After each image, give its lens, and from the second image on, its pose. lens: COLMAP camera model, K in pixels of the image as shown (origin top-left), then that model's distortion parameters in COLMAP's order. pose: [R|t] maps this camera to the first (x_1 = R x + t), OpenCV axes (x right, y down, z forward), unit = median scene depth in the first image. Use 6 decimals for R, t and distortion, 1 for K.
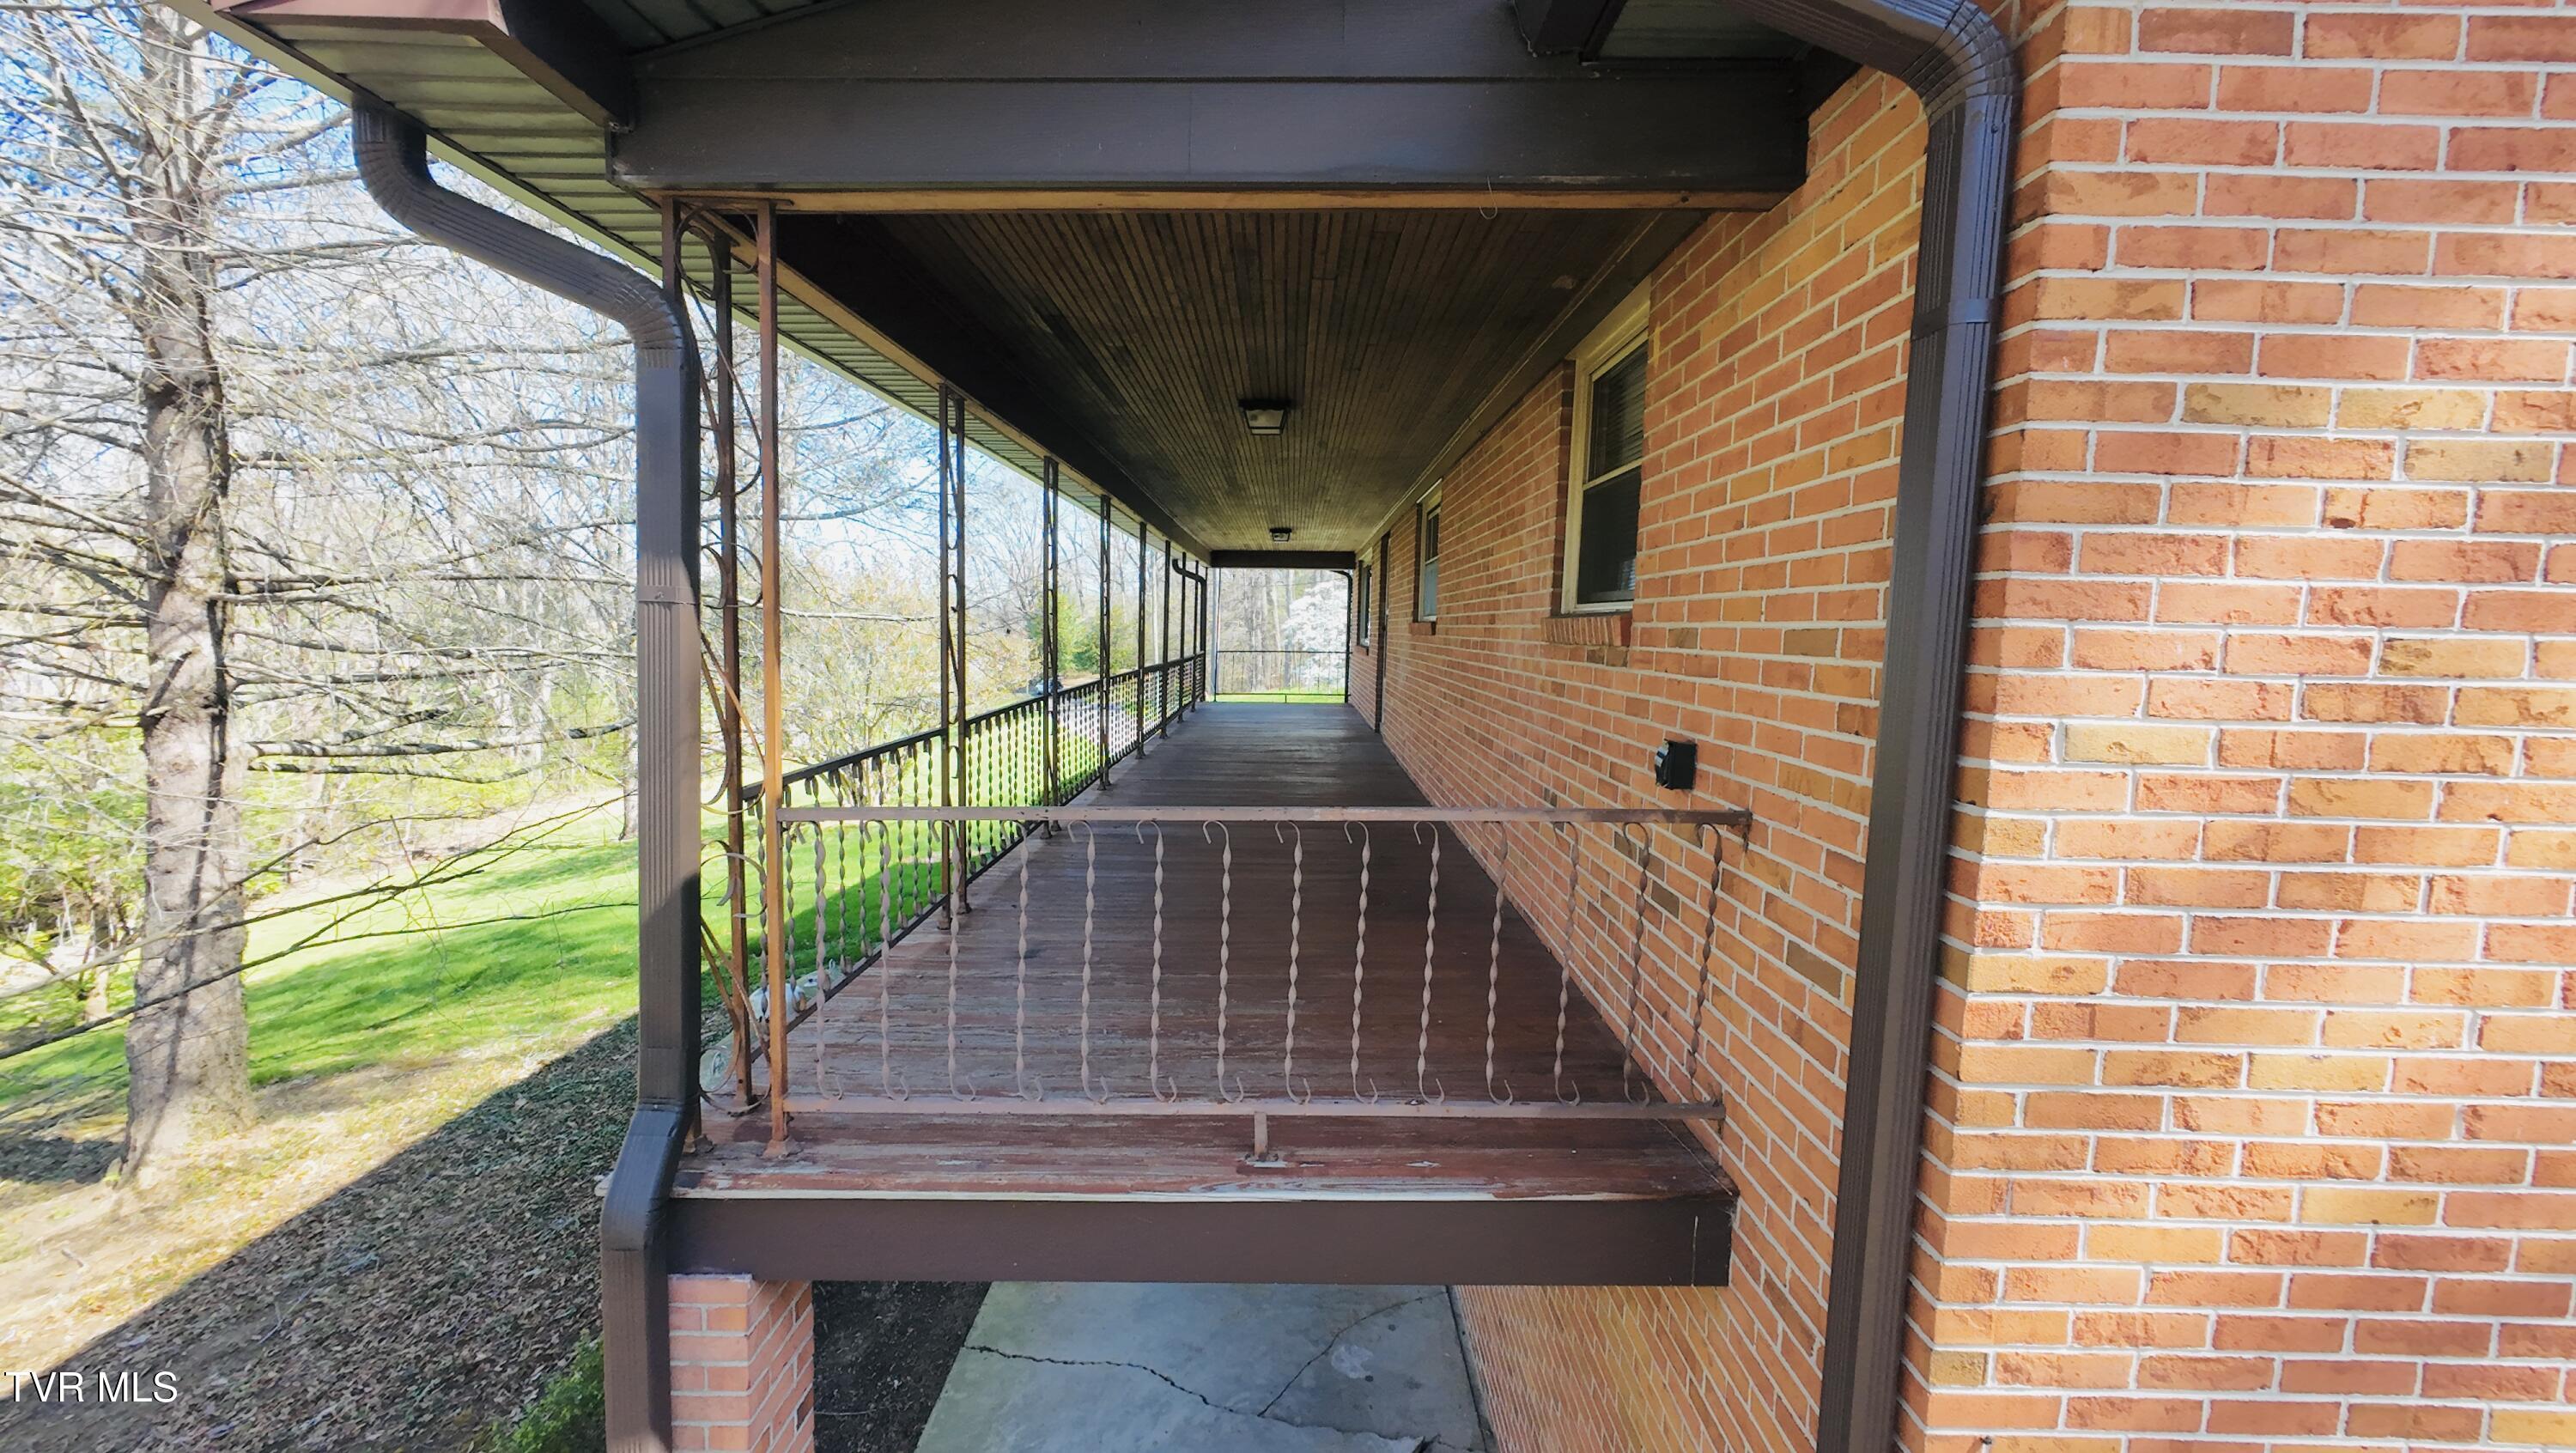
lens RADIAL K [[1007.4, 0, 1287.6], [0, 1007.4, 729.1], [0, 0, 1]] dist [0.001307, 0.000743]
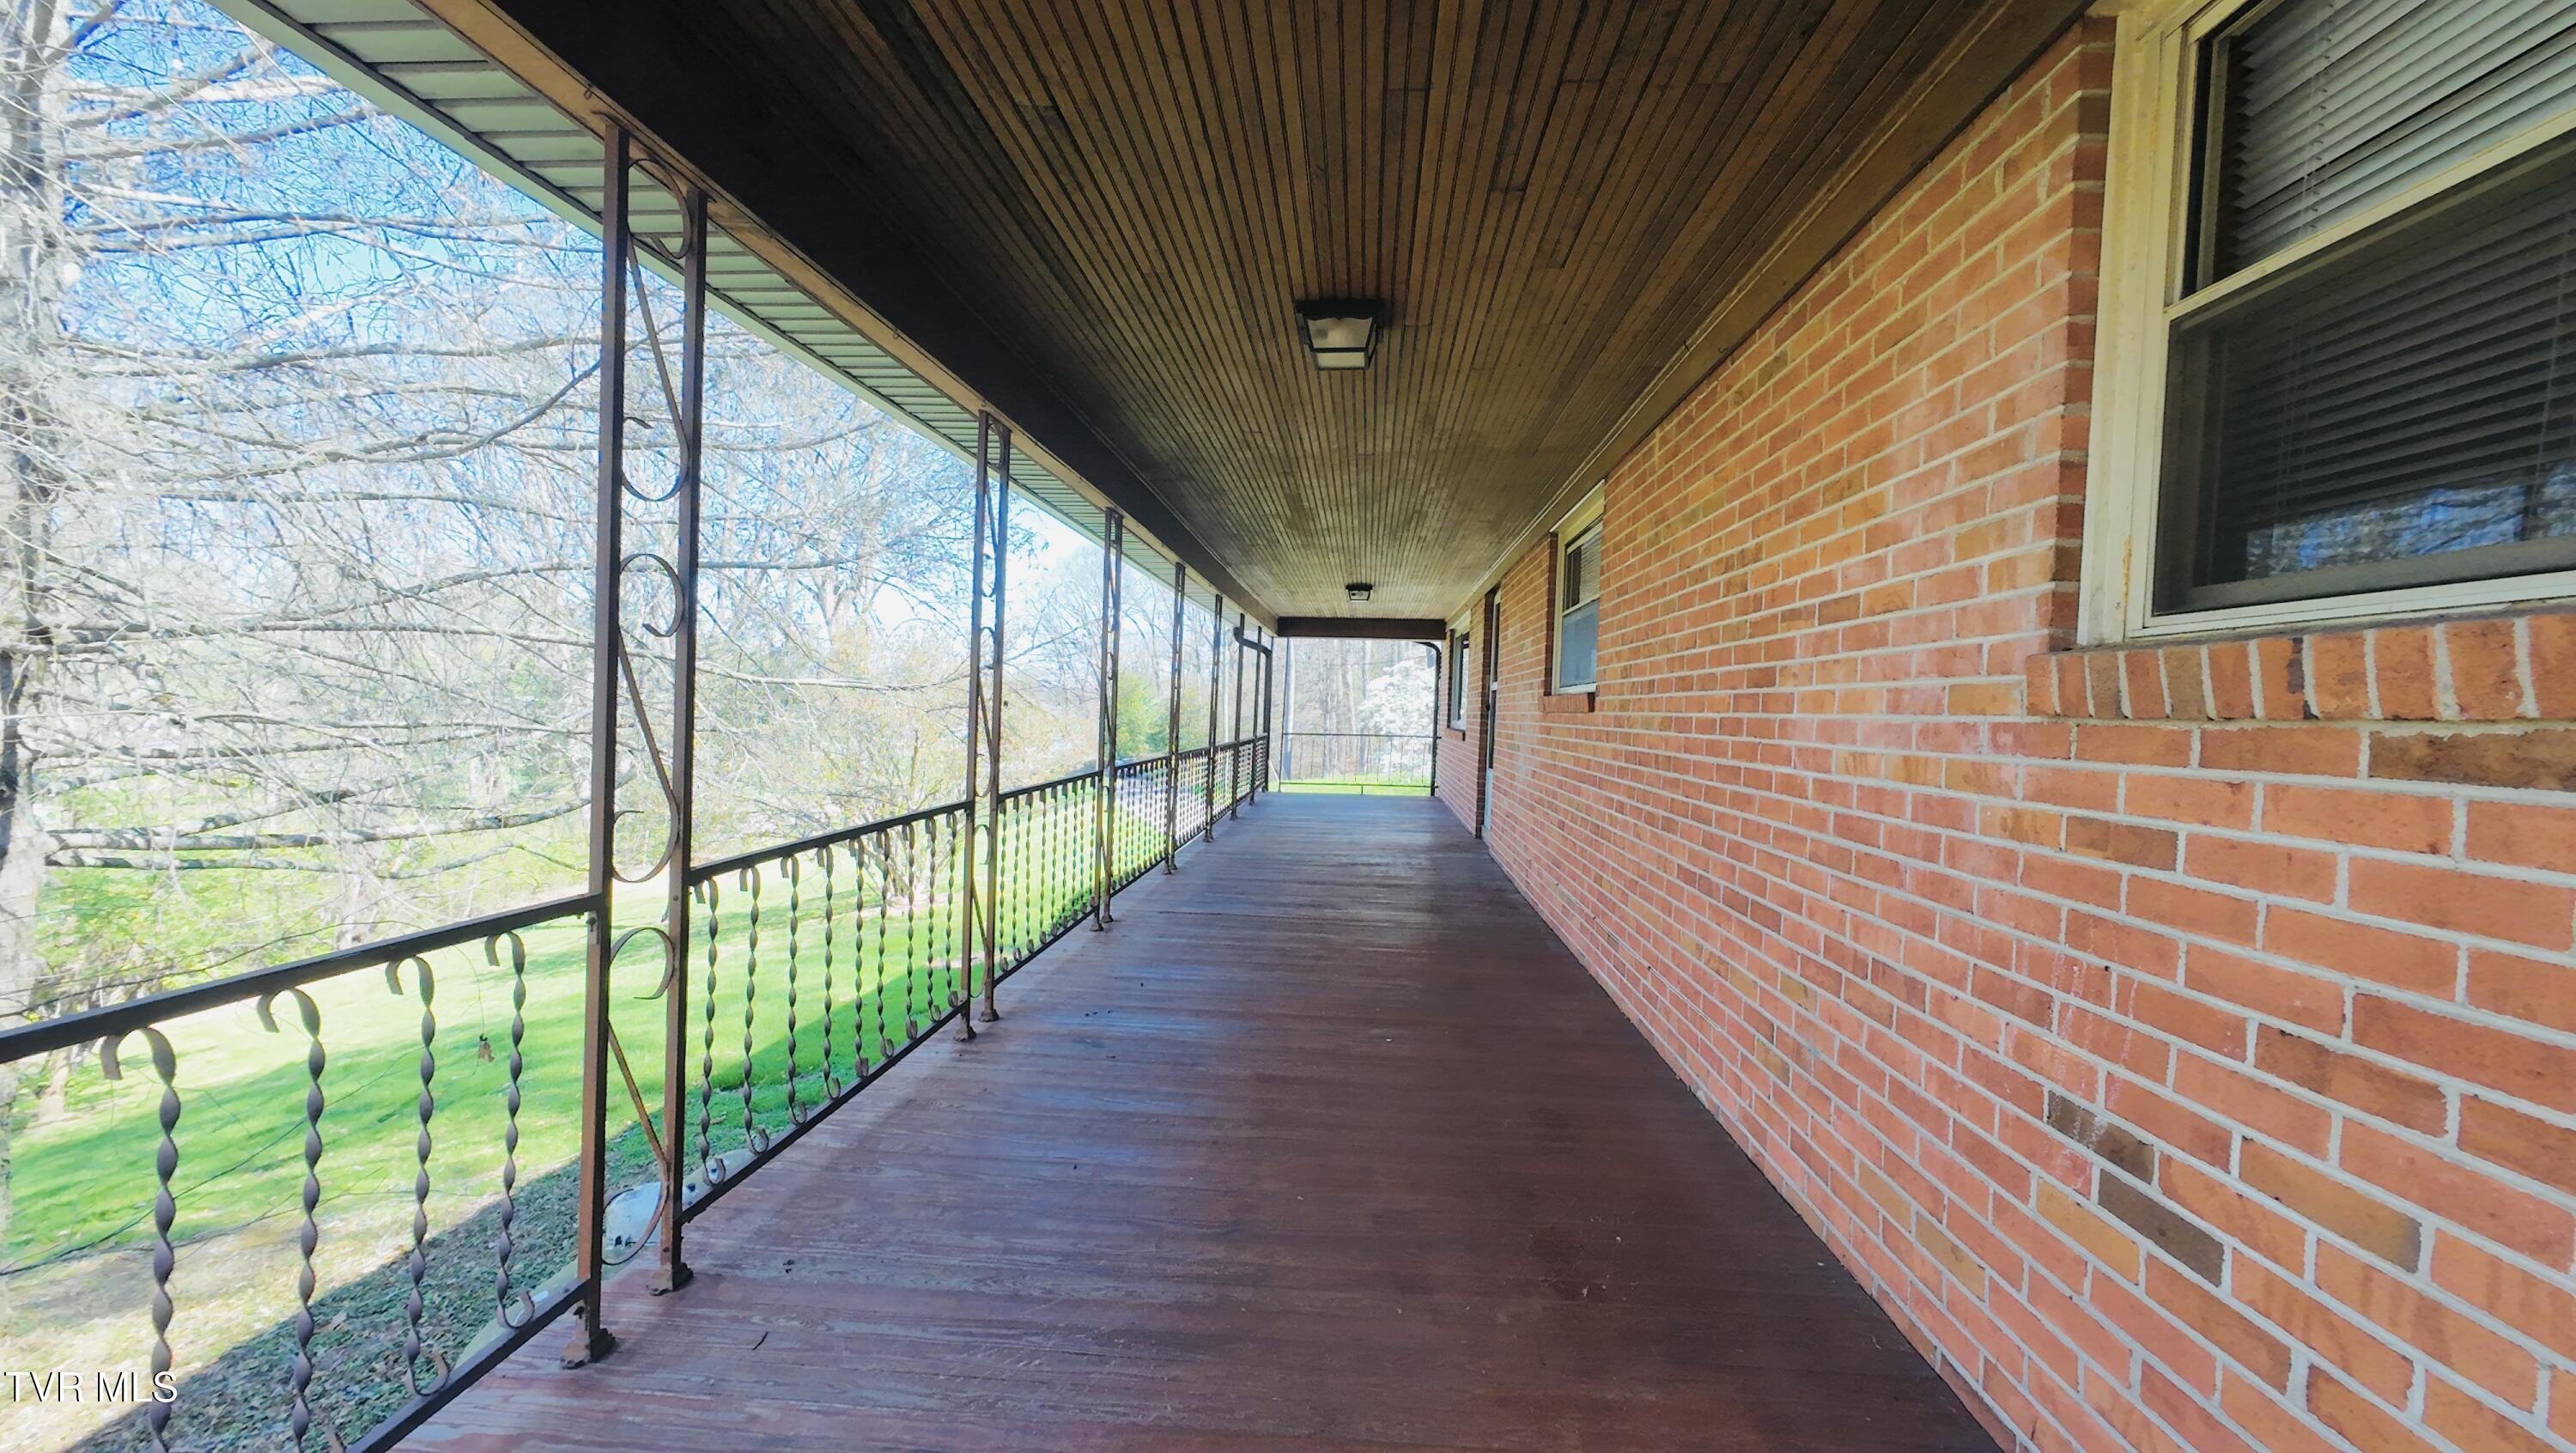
lens RADIAL K [[1007.4, 0, 1287.6], [0, 1007.4, 729.1], [0, 0, 1]] dist [0.001307, 0.000743]
pose [[0.997181, 0.012935, -0.073904, -0.002968], [-0.018980, 0.996477, -0.081686, -0.014218], [0.072587, 0.082859, 0.993914, 0.191600]]
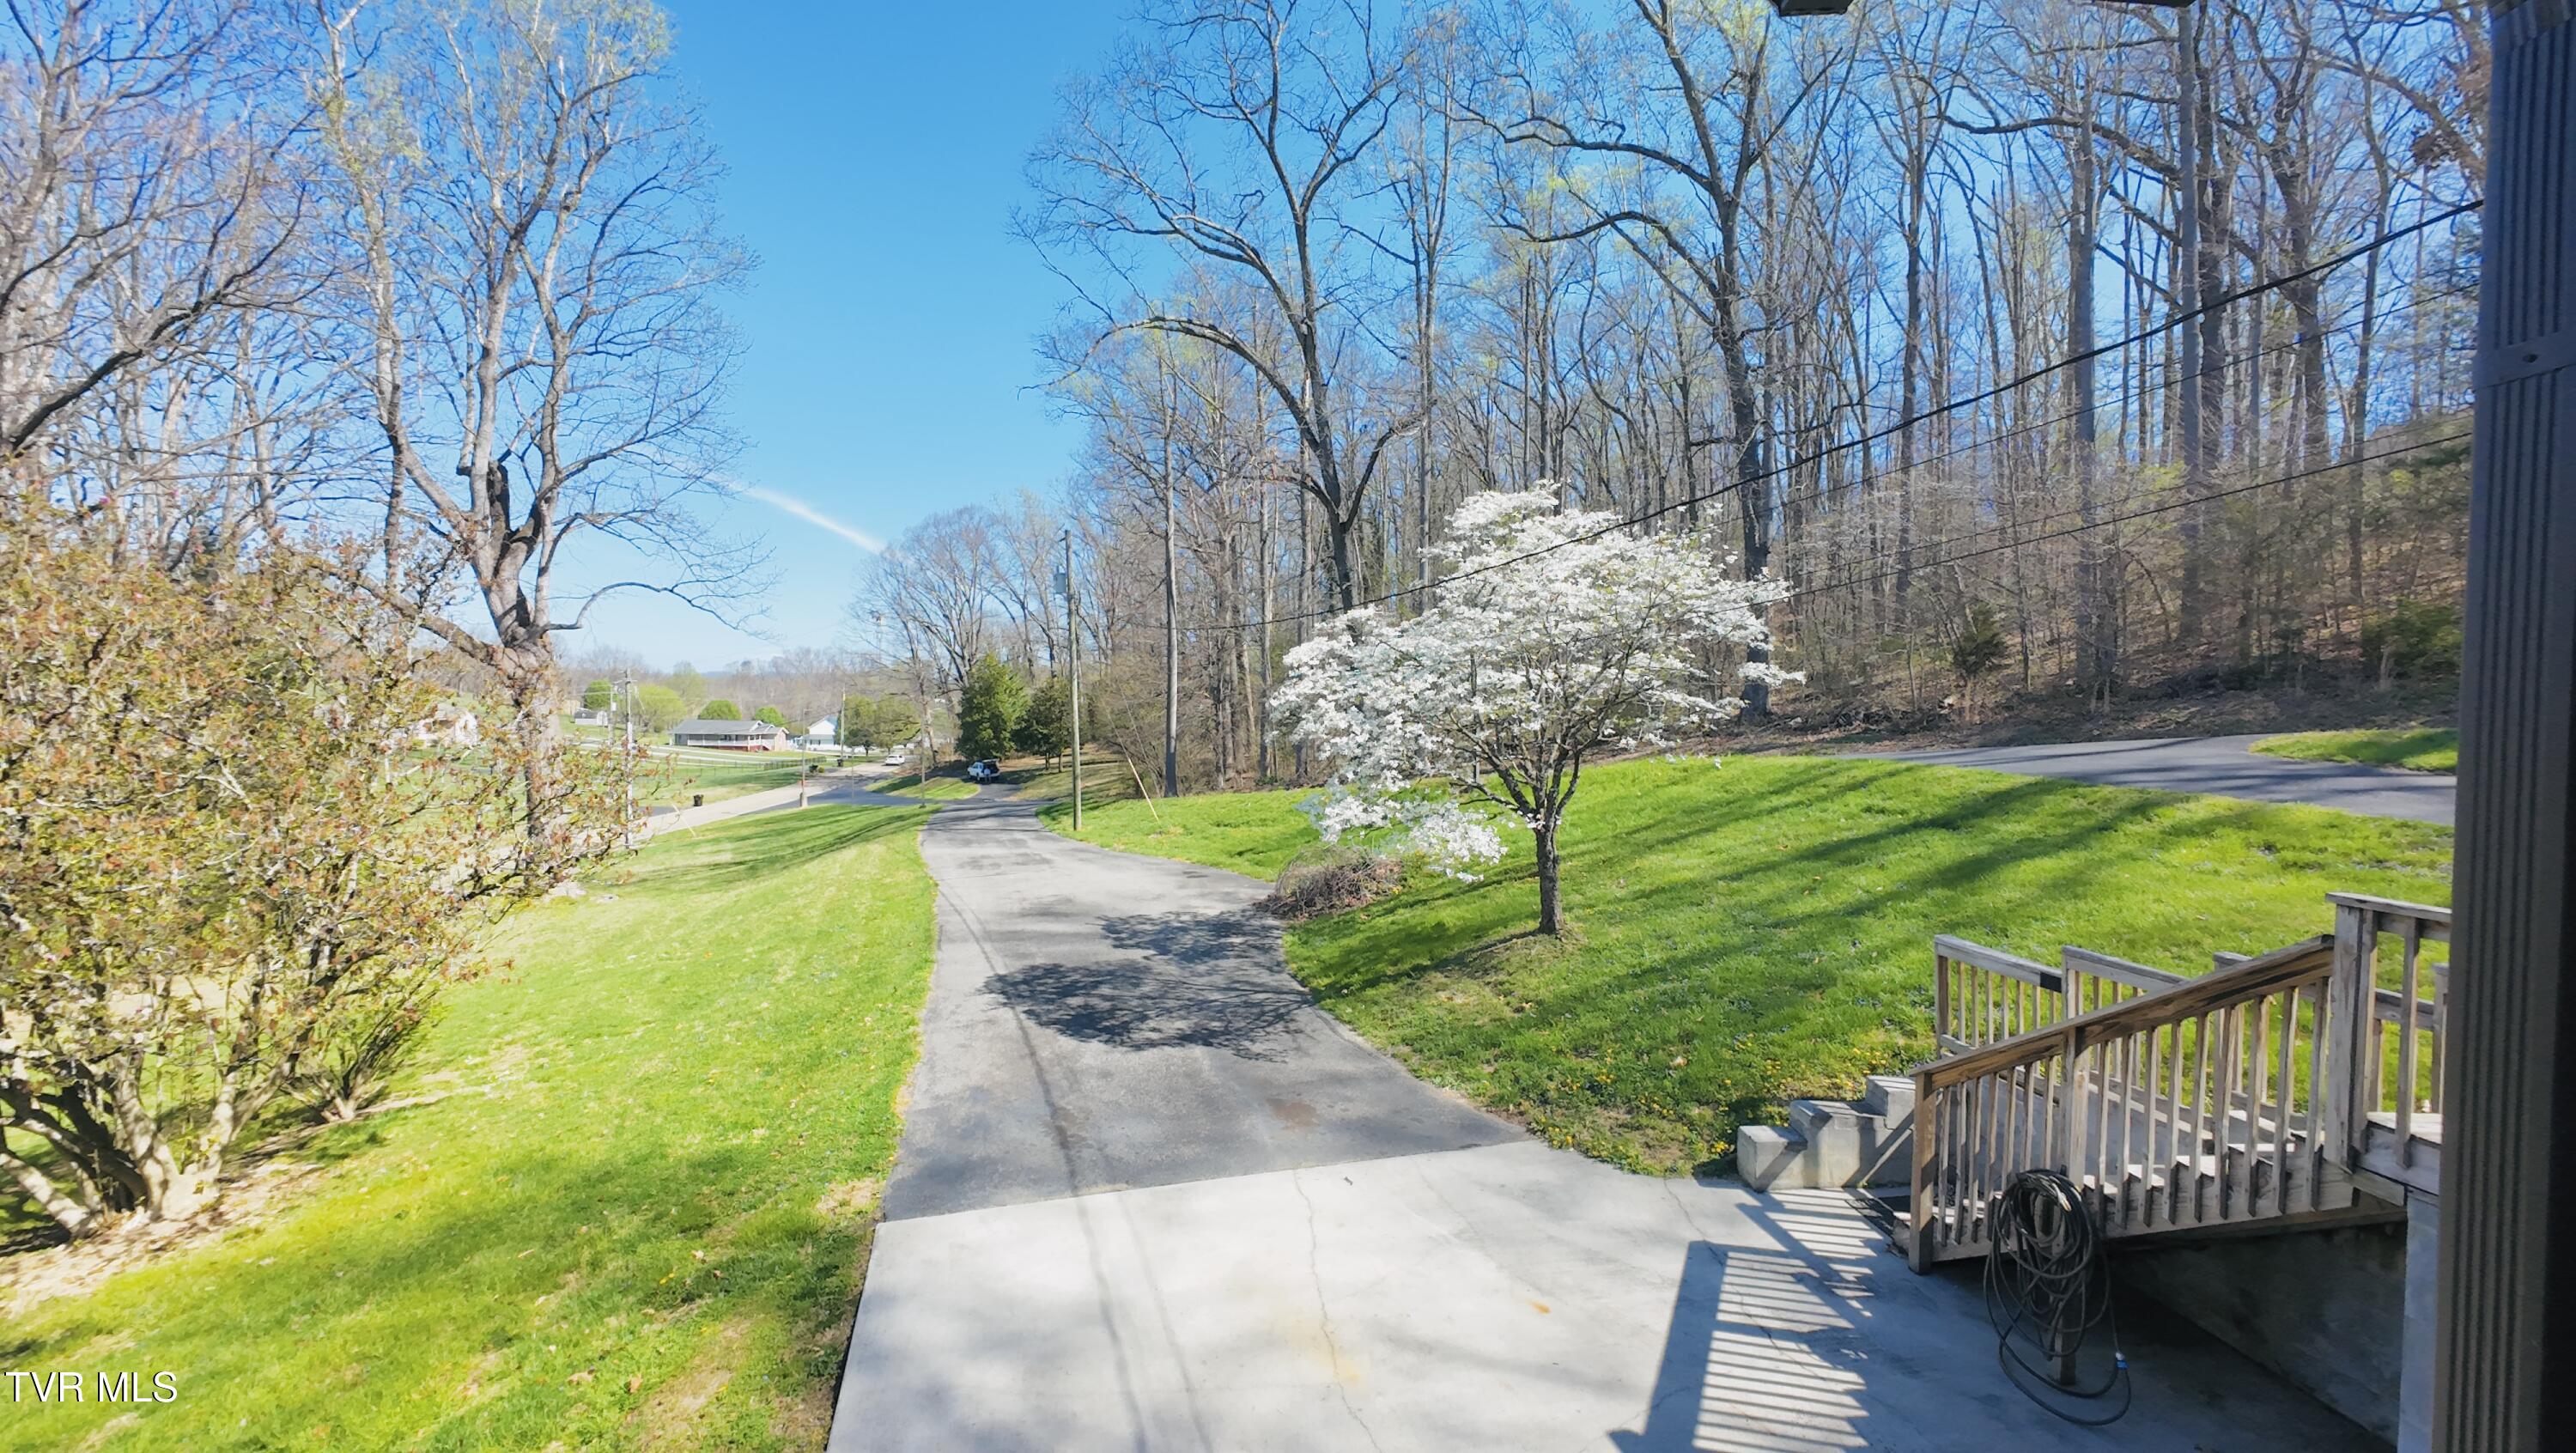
lens RADIAL K [[1007.4, 0, 1287.6], [0, 1007.4, 729.1], [0, 0, 1]] dist [0.001307, 0.000743]
pose [[0.999545, -0.008997, 0.028781, -0.023835], [0.010969, 0.997550, -0.069094, -0.148382], [-0.028089, 0.069378, 0.997195, 1.383751]]
